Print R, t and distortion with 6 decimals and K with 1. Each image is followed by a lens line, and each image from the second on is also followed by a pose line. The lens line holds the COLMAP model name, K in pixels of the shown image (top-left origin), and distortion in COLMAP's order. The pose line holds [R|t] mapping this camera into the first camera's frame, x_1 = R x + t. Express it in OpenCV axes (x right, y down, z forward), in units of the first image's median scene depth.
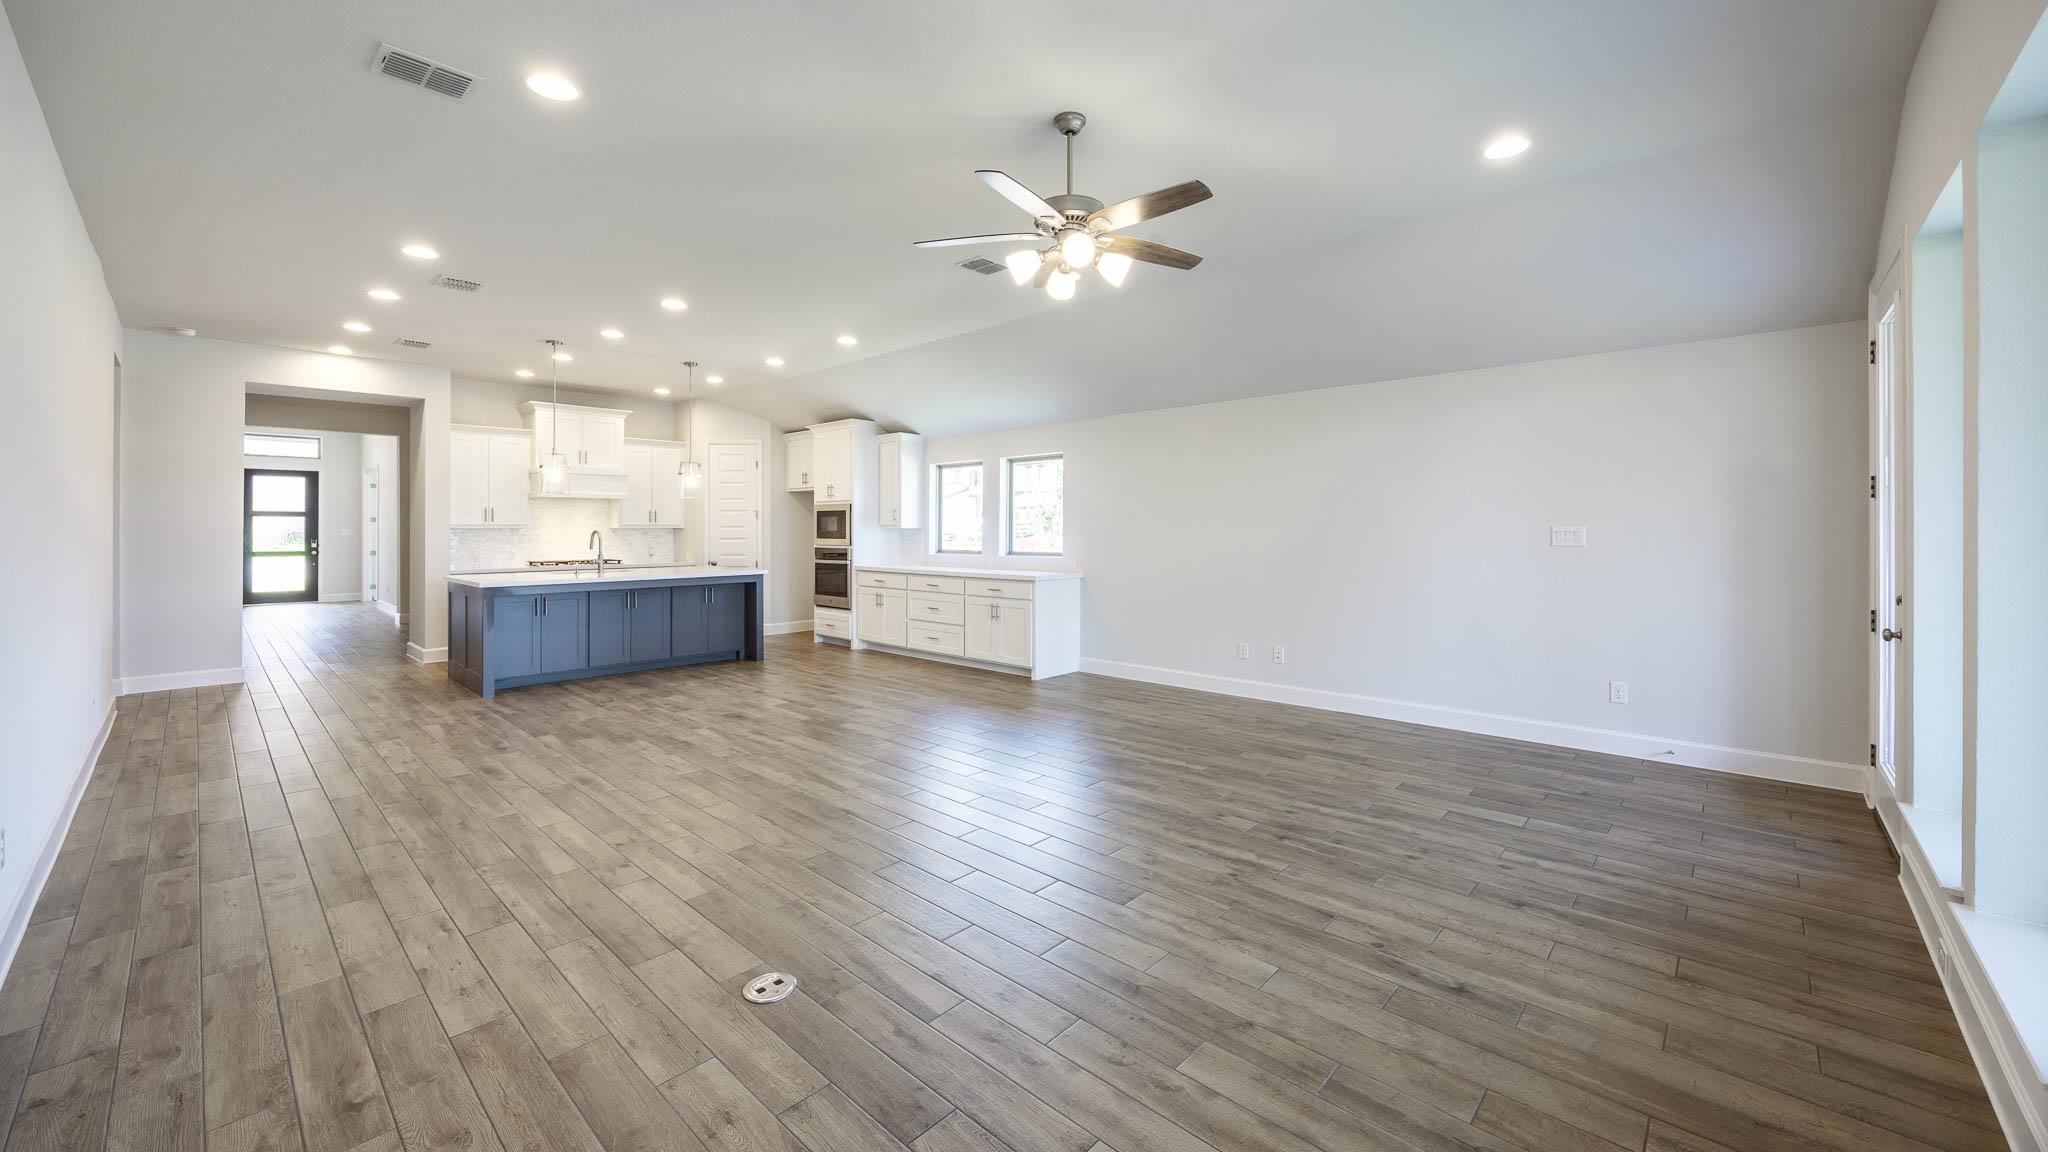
lens RADIAL K [[780.4, 0, 1019.2], [0, 780.4, 532.7], [0, 0, 1]] dist [-0.000154, 0.000000]
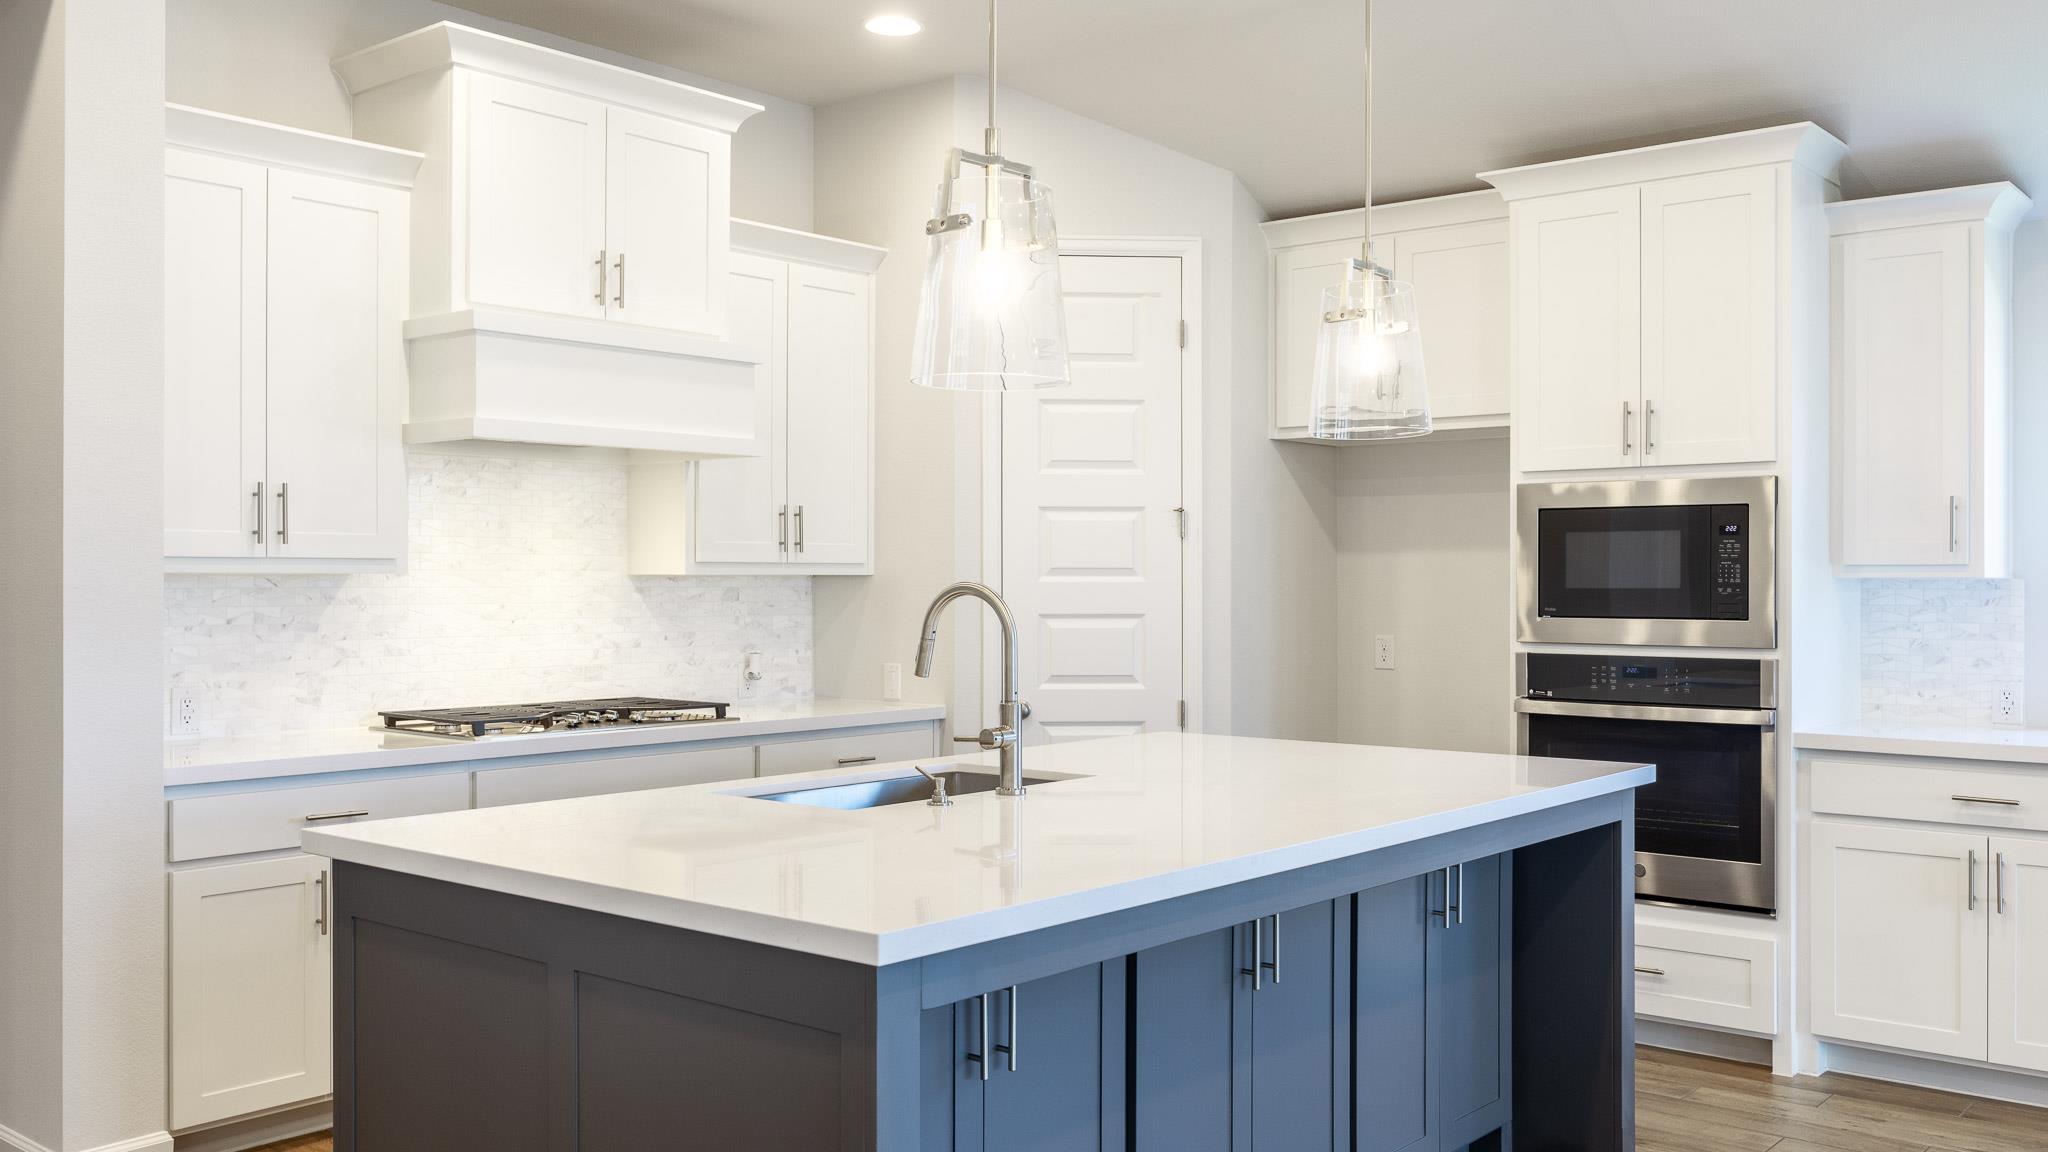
lens RADIAL K [[1797.2, 0, 1024.2], [0, 1797.2, 573.6], [0, 0, 1]] dist [0.011125, 0.004646]
pose [[0.997945, 0.003089, 0.063999, -0.479663], [-0.002491, 0.999952, -0.009426, -0.000820], [-0.064025, 0.009248, 0.997905, 0.449389]]
